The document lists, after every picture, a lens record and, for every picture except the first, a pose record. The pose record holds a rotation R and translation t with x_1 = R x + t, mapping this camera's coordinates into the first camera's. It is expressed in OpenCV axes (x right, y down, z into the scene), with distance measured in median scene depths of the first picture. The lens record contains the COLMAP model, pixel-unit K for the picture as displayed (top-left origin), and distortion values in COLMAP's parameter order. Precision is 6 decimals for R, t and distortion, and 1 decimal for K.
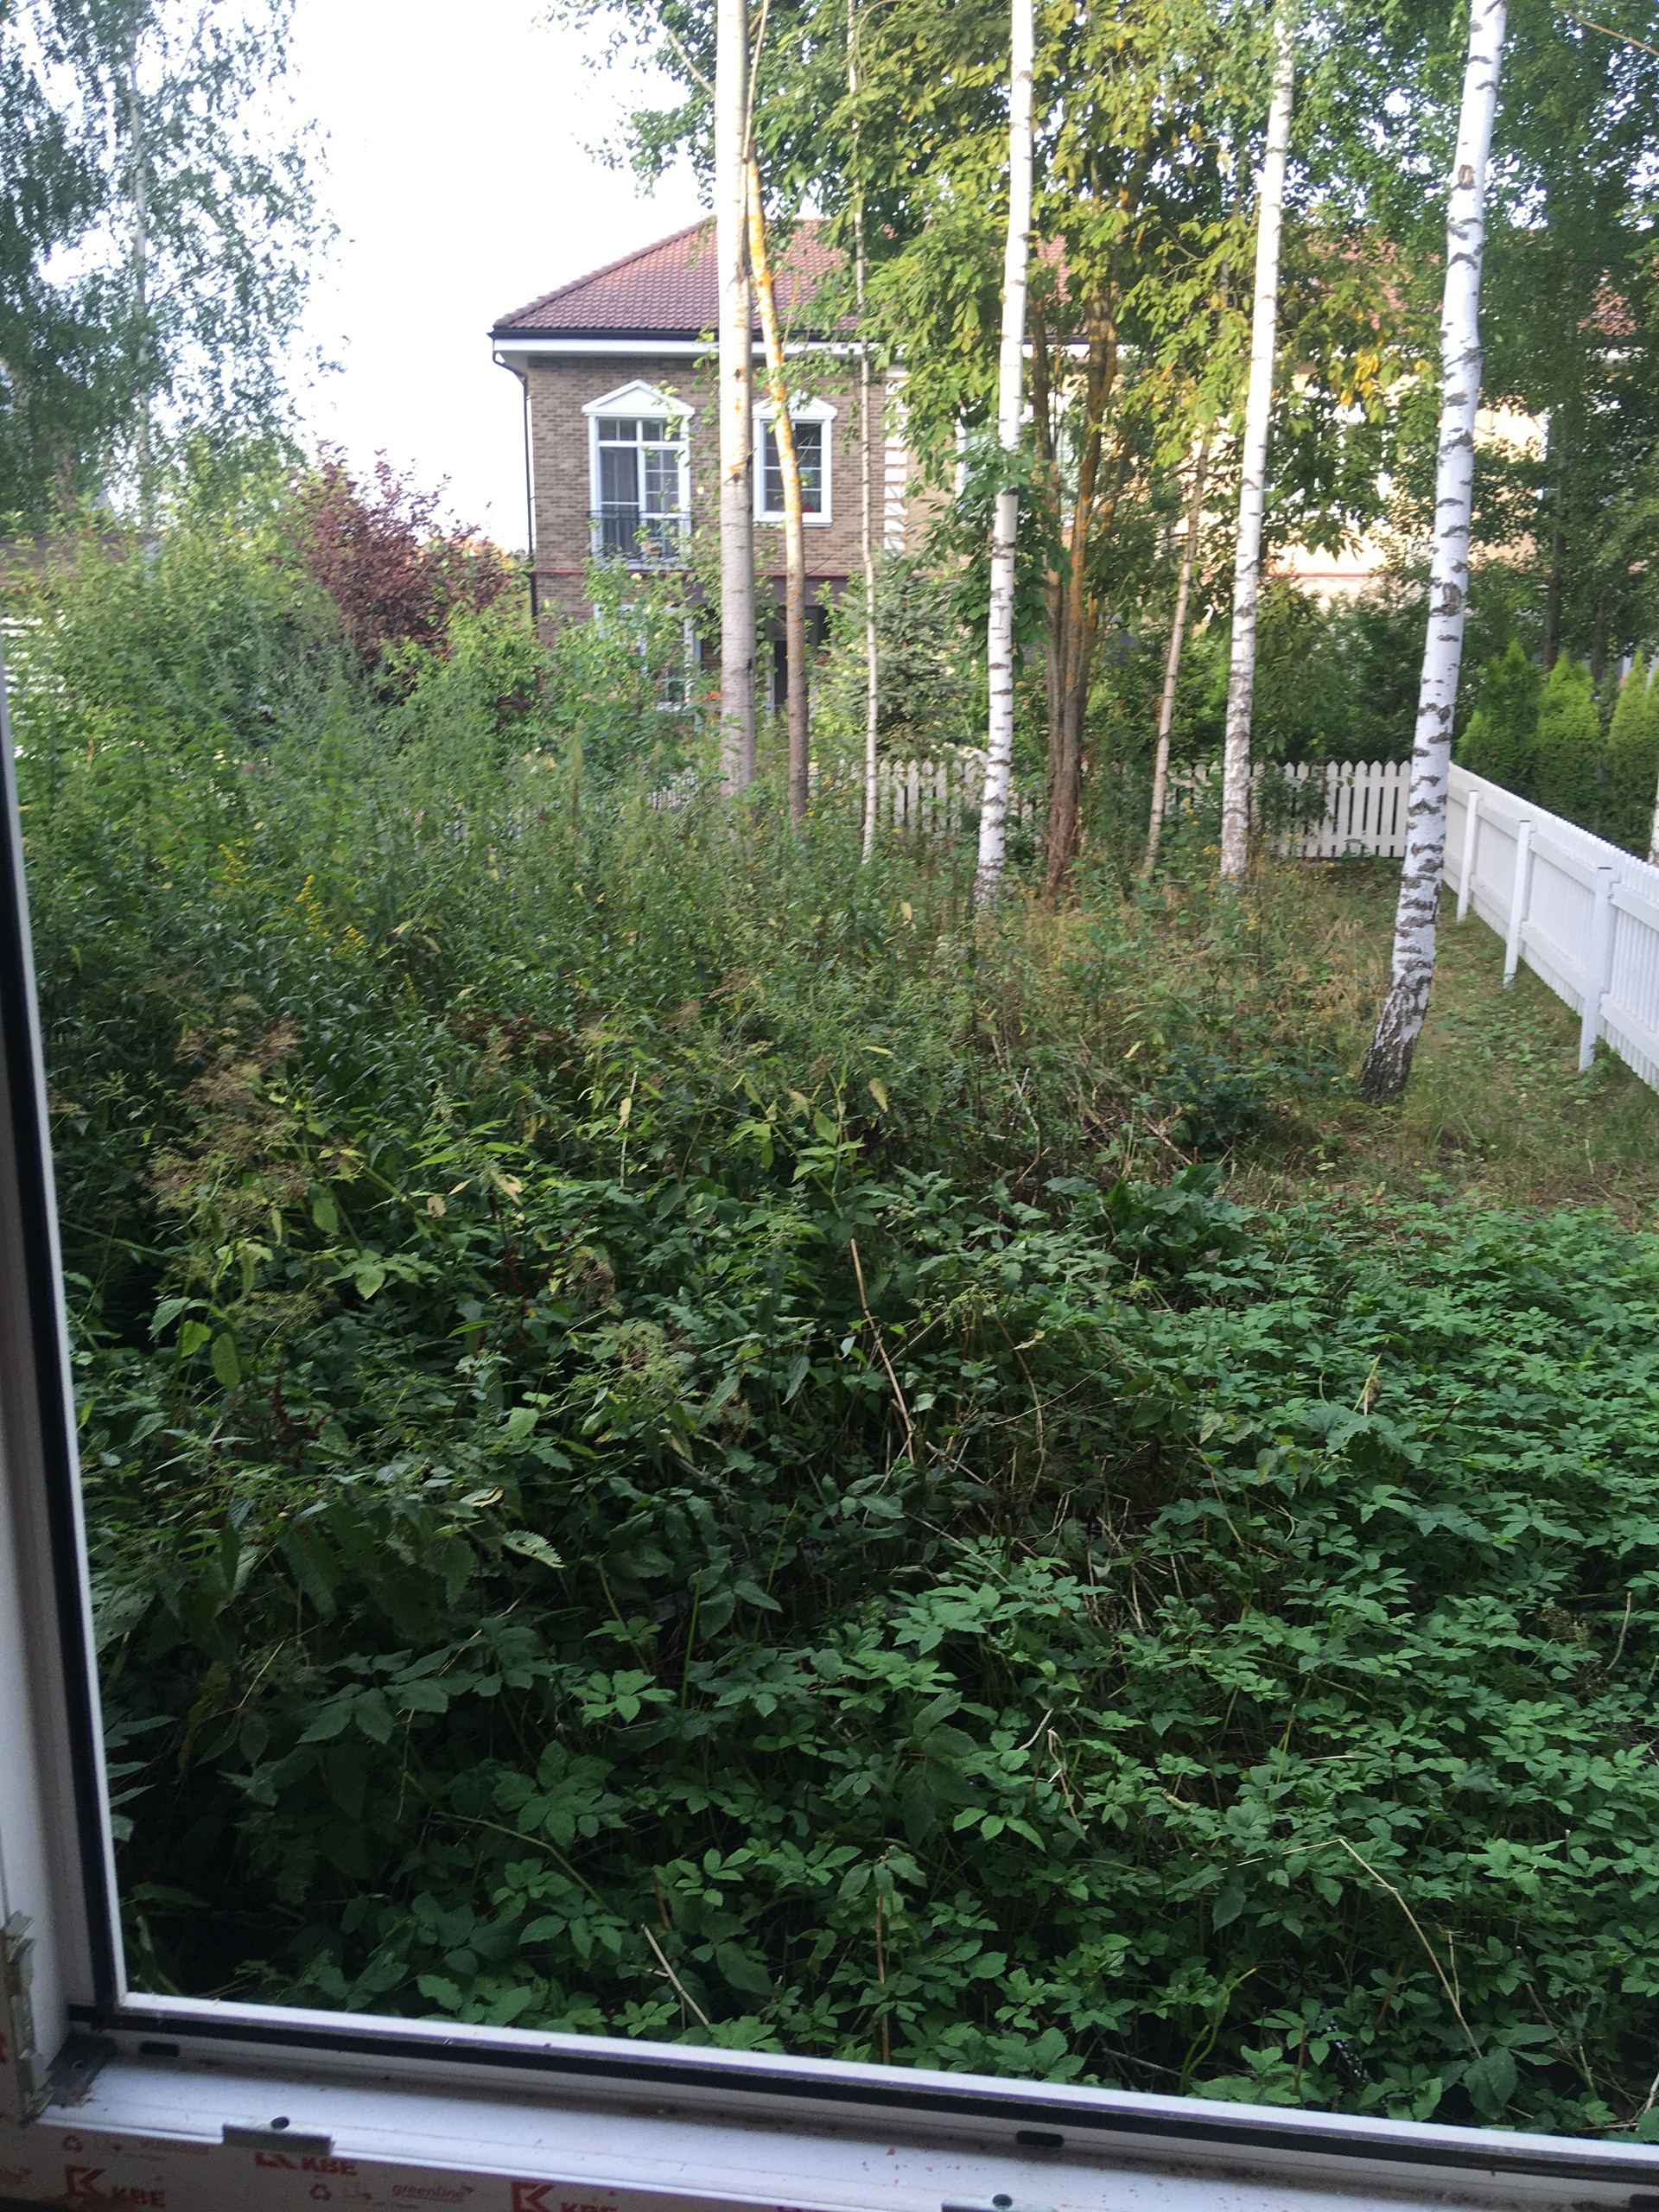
lens RADIAL K [[1904.4, 0, 791.6], [0, 1904.4, 1091.7], [0, 0, 1]] dist [0.126732, -0.206883]
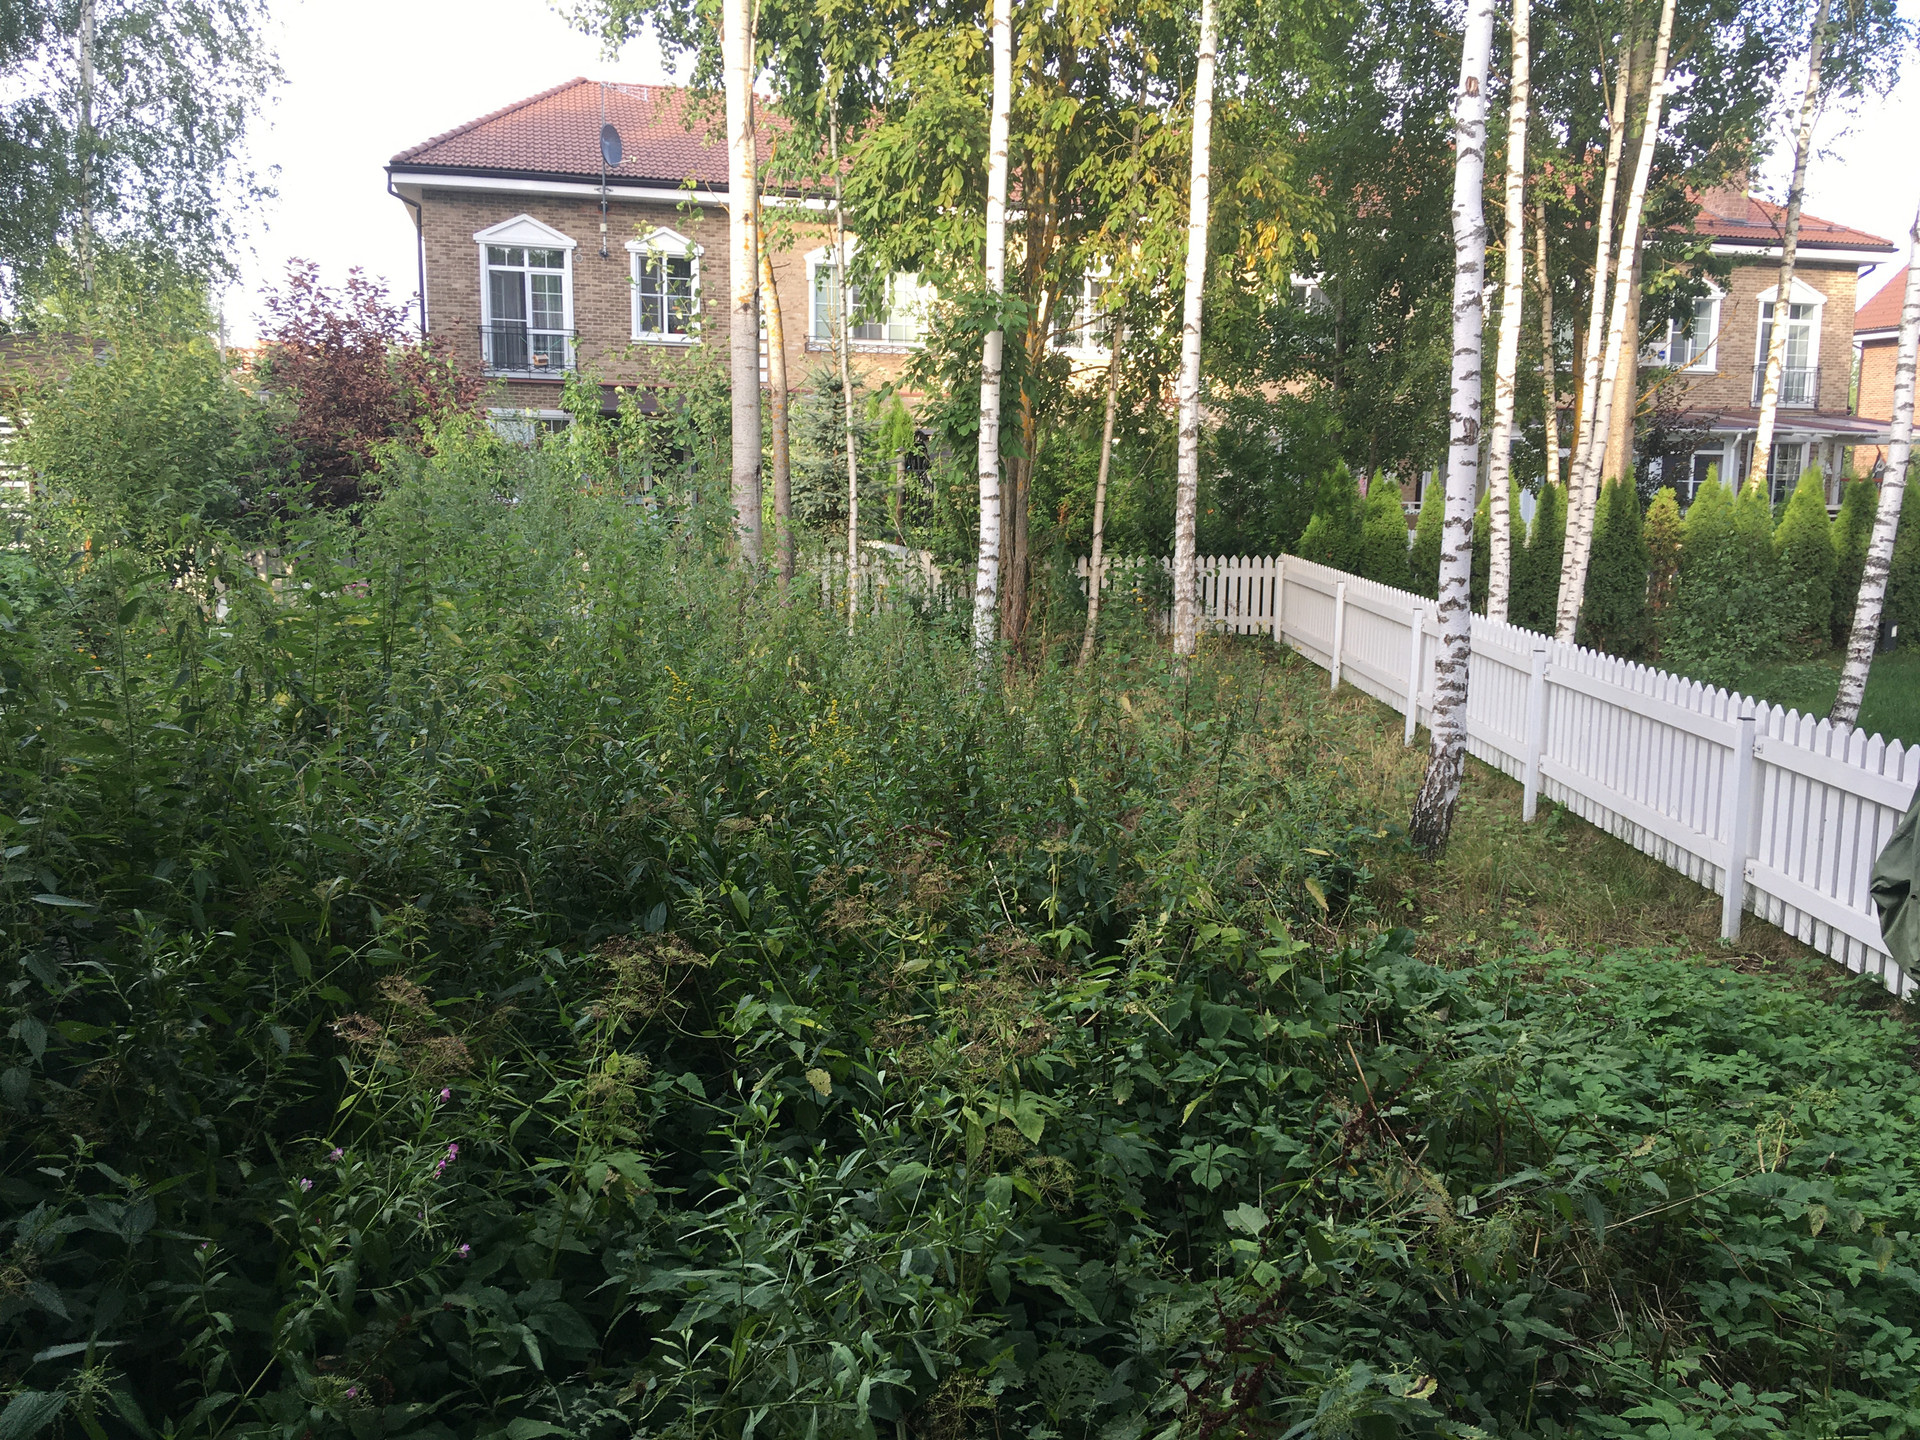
lens RADIAL K [[1653.0, 0, 962.0], [0, 1653.0, 687.5], [0, 0, 1]] dist [0.126732, -0.206883]
pose [[0.977527, -0.017020, 0.210121, -0.116065], [0.034677, 0.996140, -0.080635, -0.016279], [-0.207938, 0.086109, 0.974344, 0.049318]]
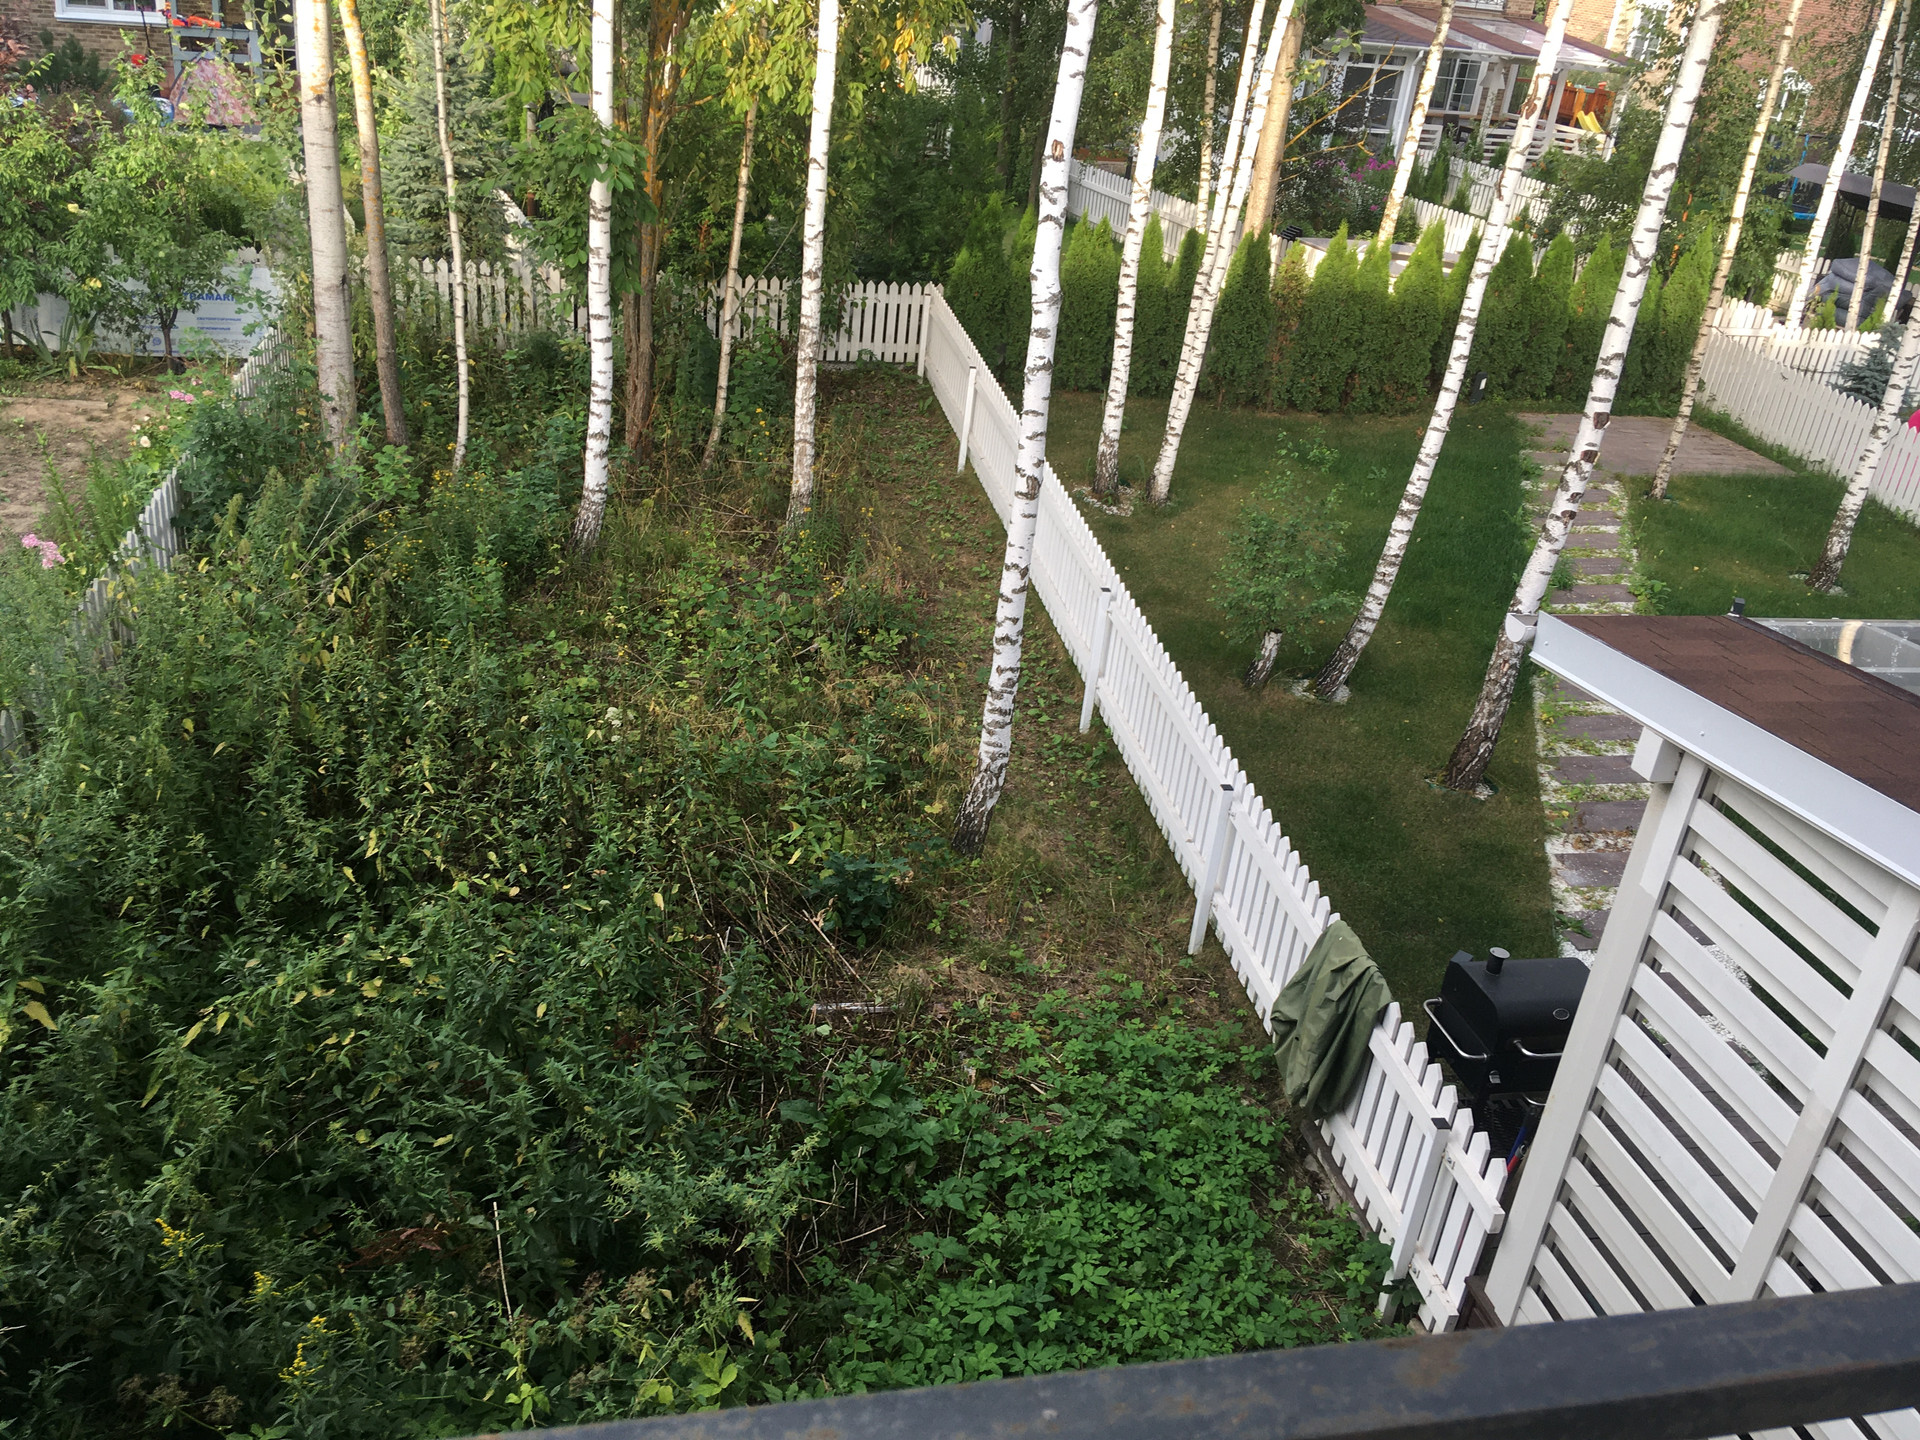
lens RADIAL K [[1663.2, 0, 974.0], [0, 1663.2, 716.1], [0, 0, 1]] dist [0.115955, -0.180746]
pose [[0.922675, -0.076128, 0.377989, -0.073848], [-0.021410, 0.968688, 0.247358, -0.240095], [-0.384984, -0.236324, 0.892154, 0.006235]]
